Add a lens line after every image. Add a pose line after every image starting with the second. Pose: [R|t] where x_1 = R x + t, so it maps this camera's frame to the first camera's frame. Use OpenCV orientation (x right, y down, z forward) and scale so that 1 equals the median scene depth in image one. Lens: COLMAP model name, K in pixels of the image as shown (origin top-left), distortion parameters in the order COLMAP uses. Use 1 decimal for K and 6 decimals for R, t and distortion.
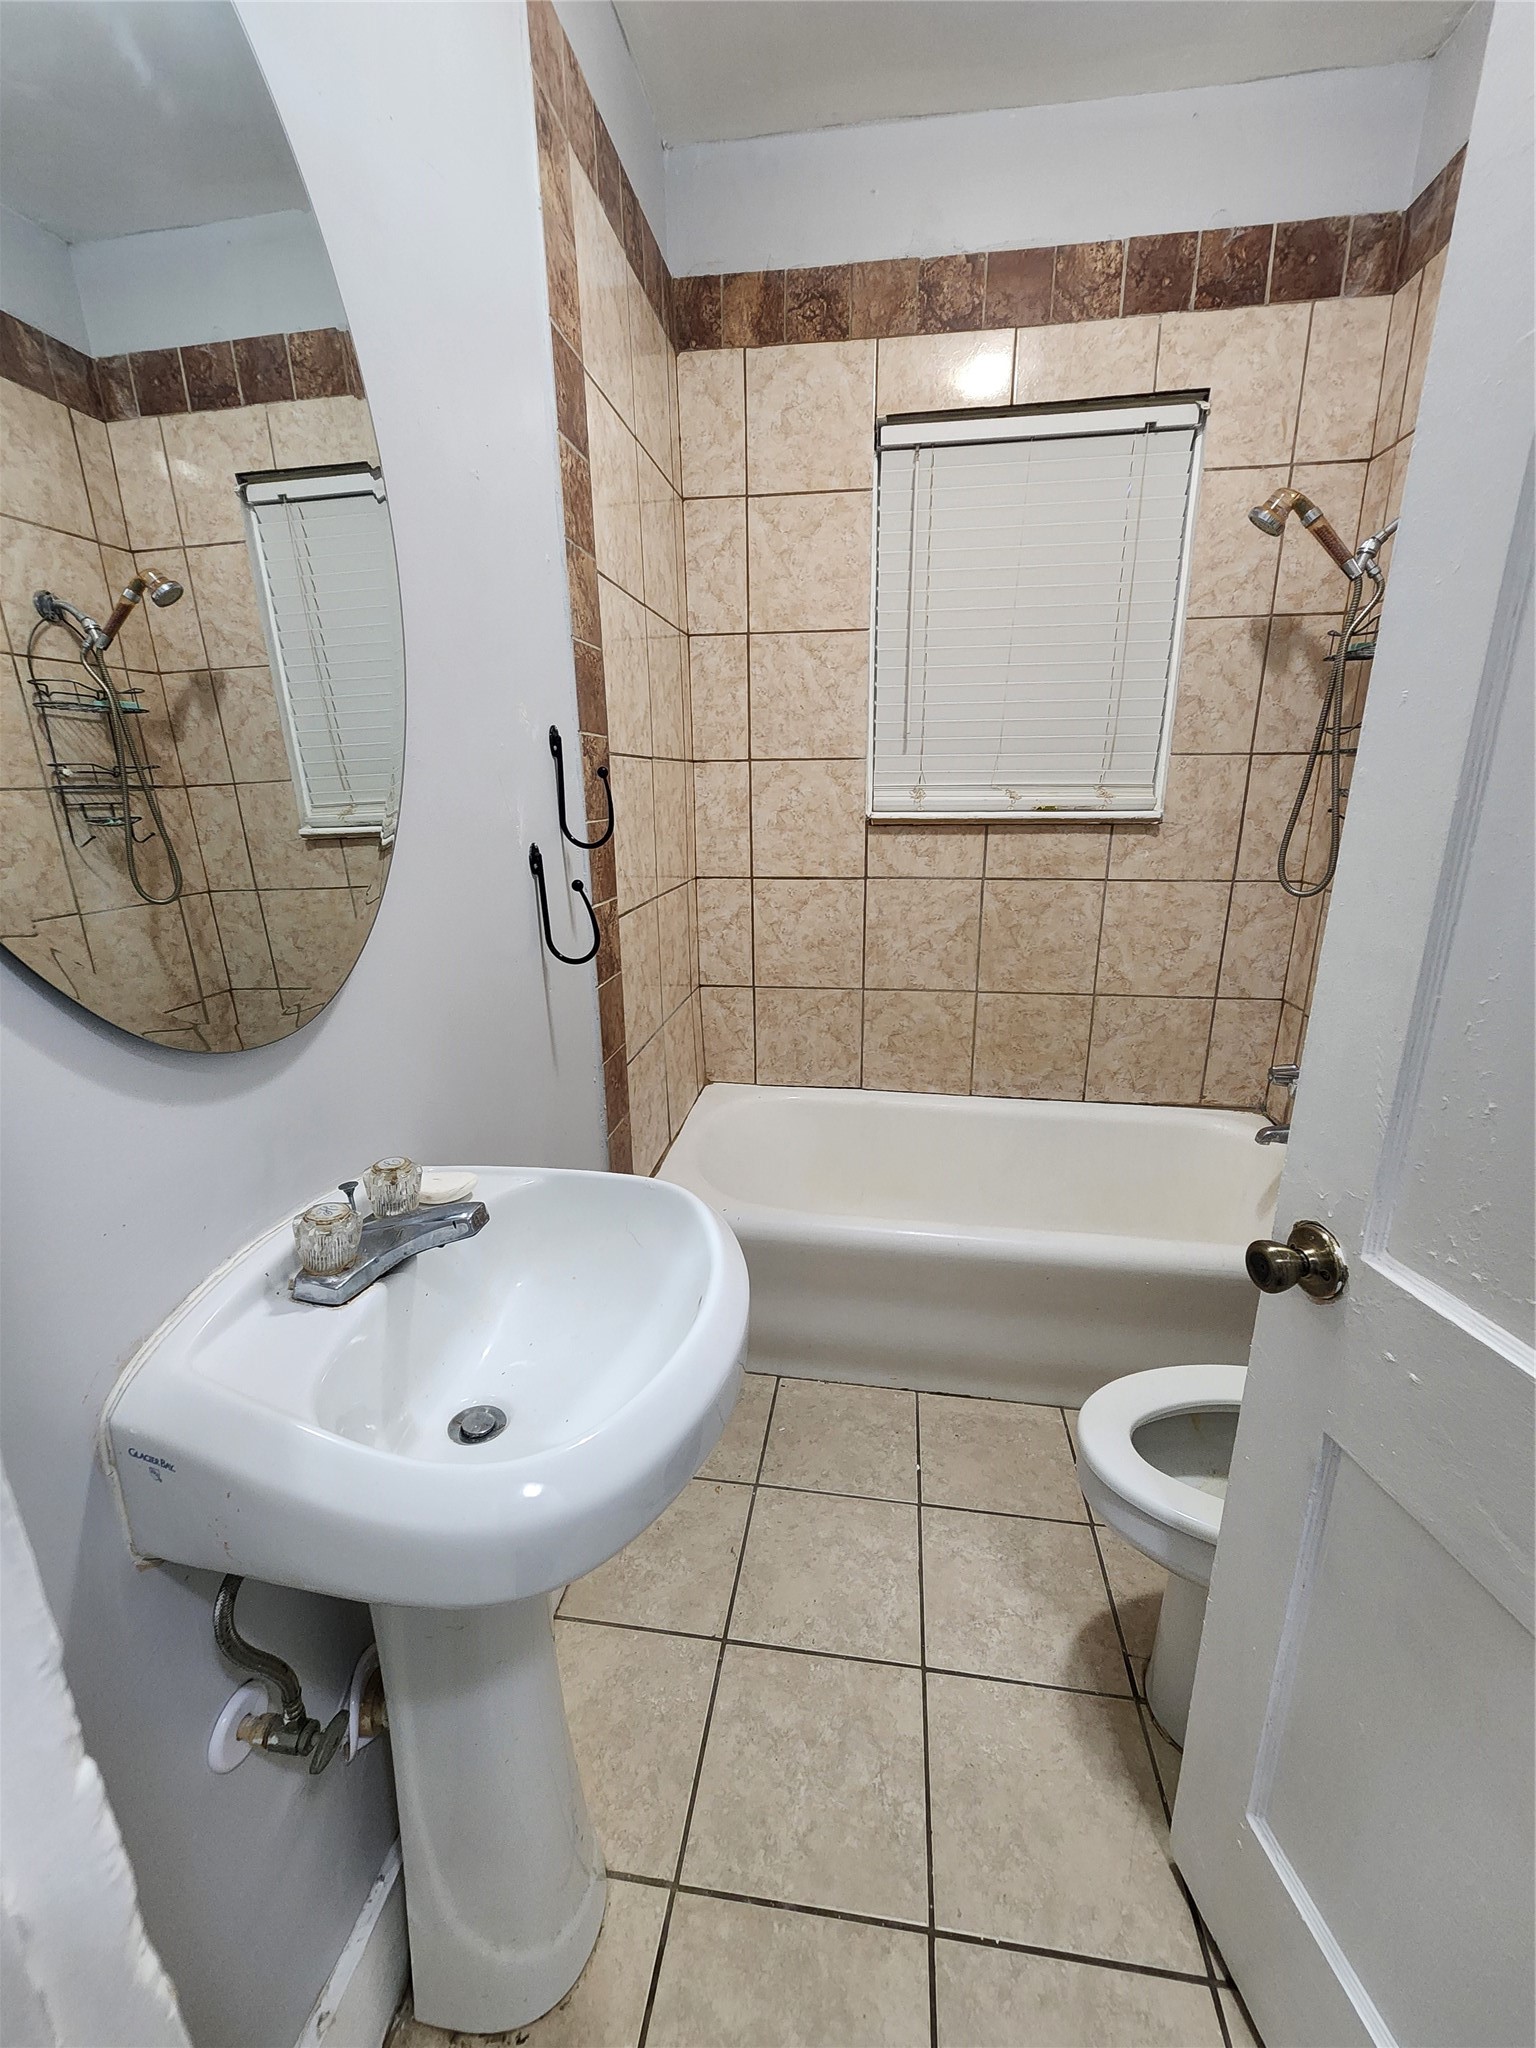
lens RADIAL K [[844.7, 0, 766.8], [0, 844.7, 1028.0], [0, 0, 1]] dist [0.001770, 0.000003]
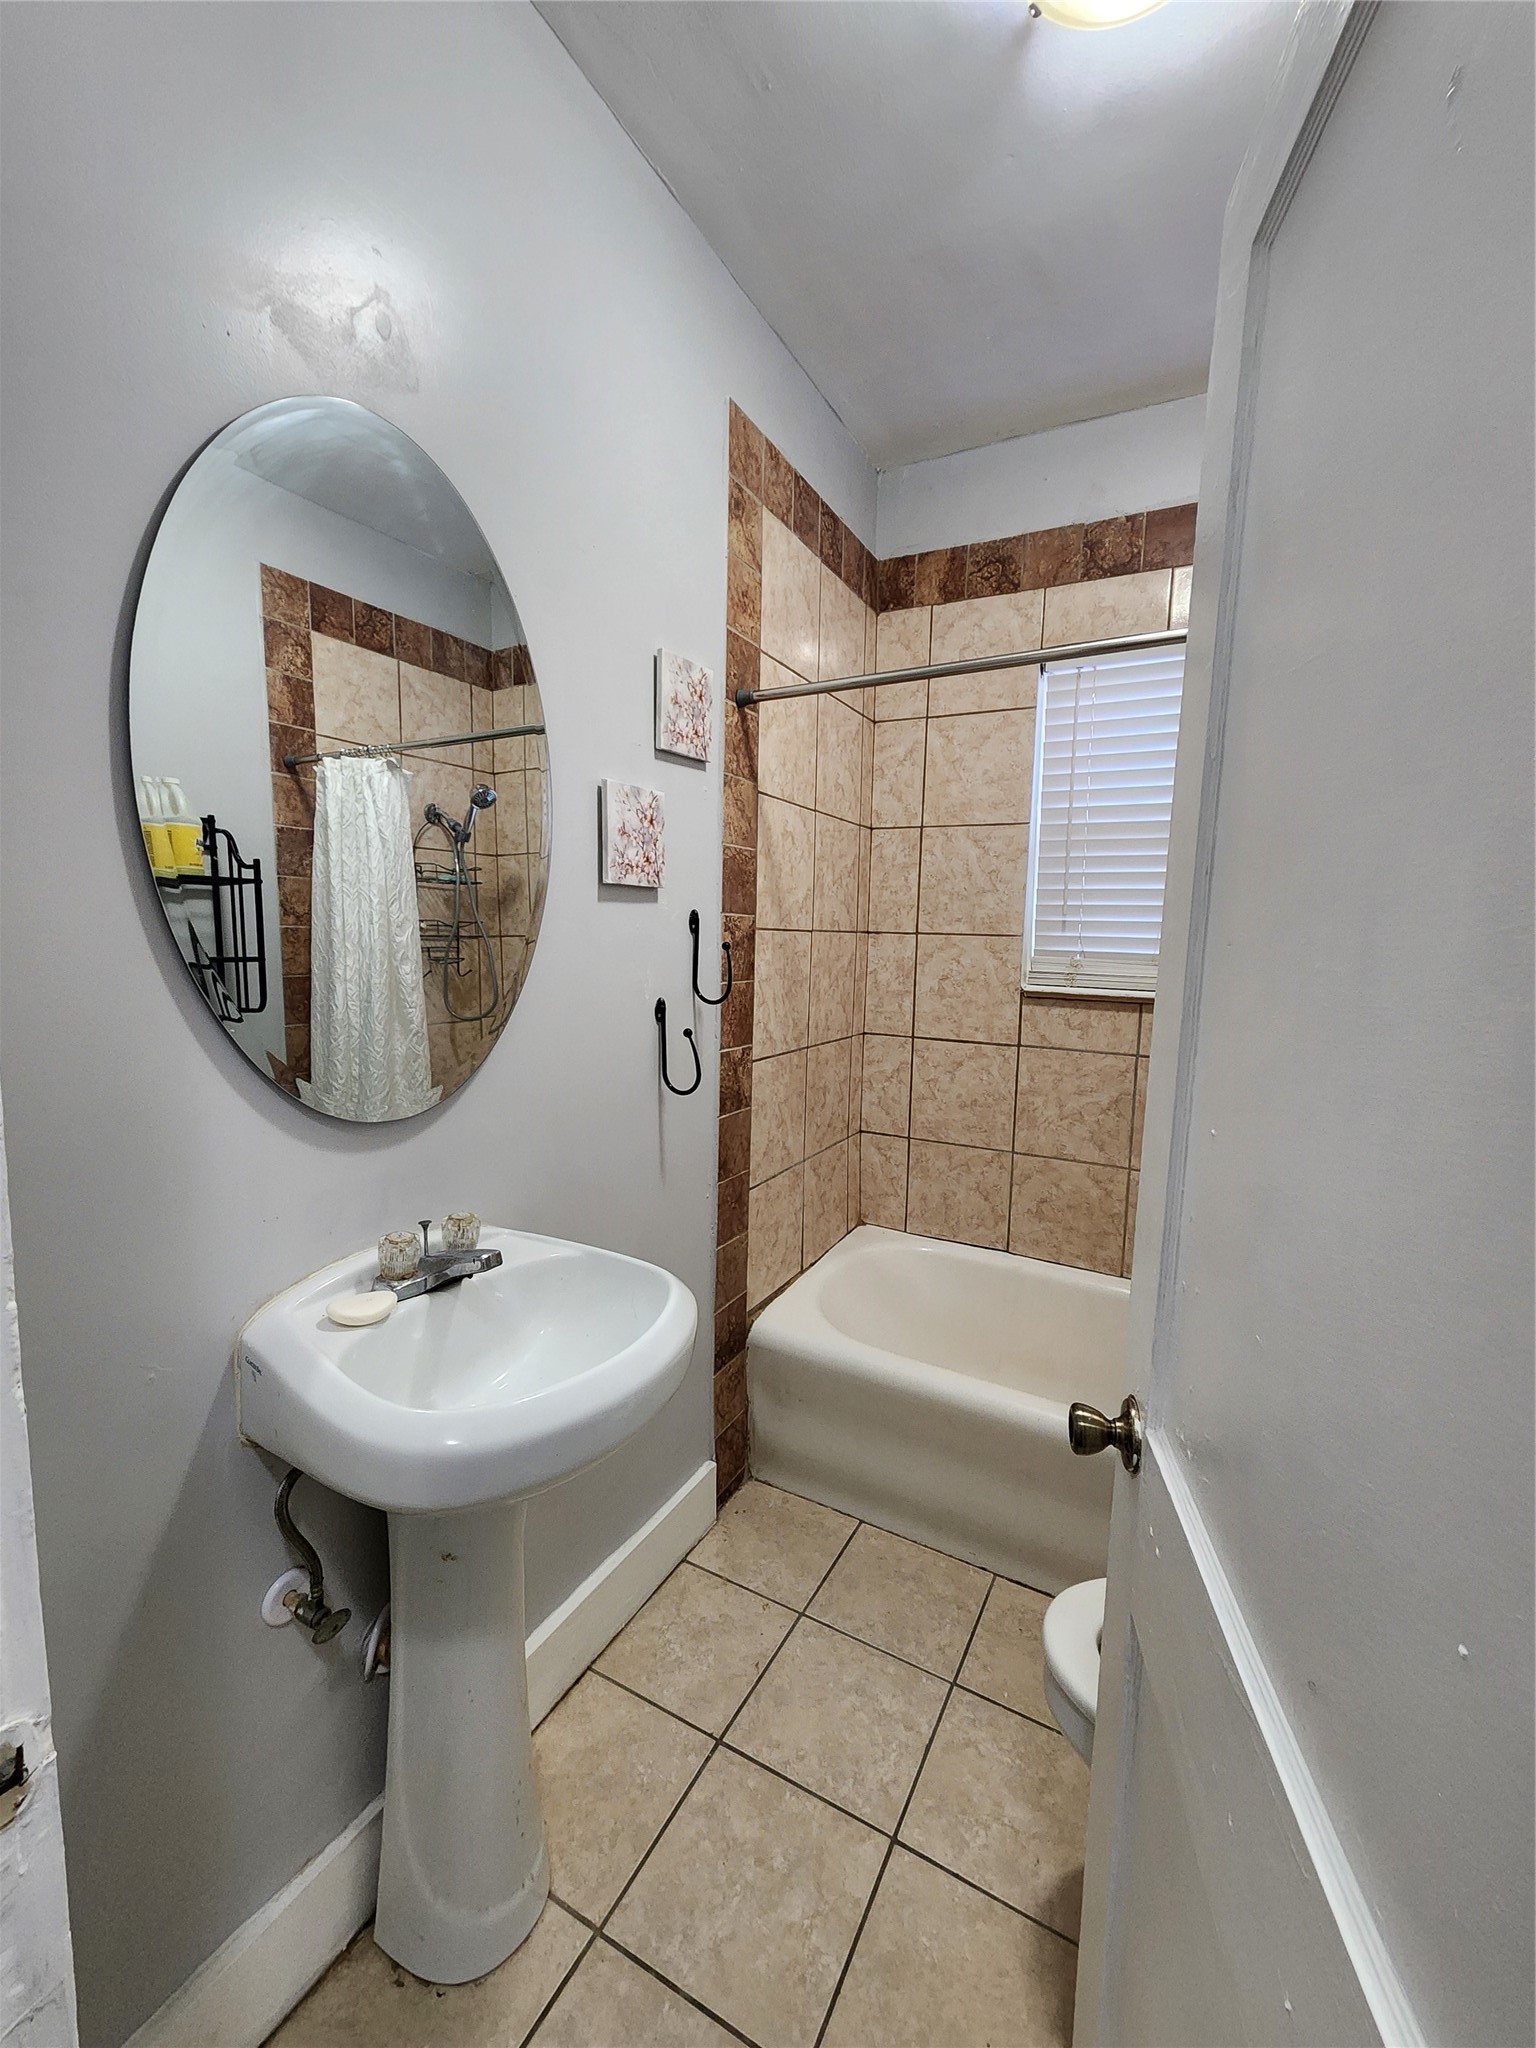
lens RADIAL K [[844.7, 0, 764.1], [0, 844.7, 1033.9], [0, 0, 1]] dist [0.001770, 0.000003]
pose [[0.937114, 0.075113, -0.340844, 0.224855], [-0.130666, 0.981051, -0.143055, -0.001583], [0.323641, 0.178596, 0.929172, -0.095710]]
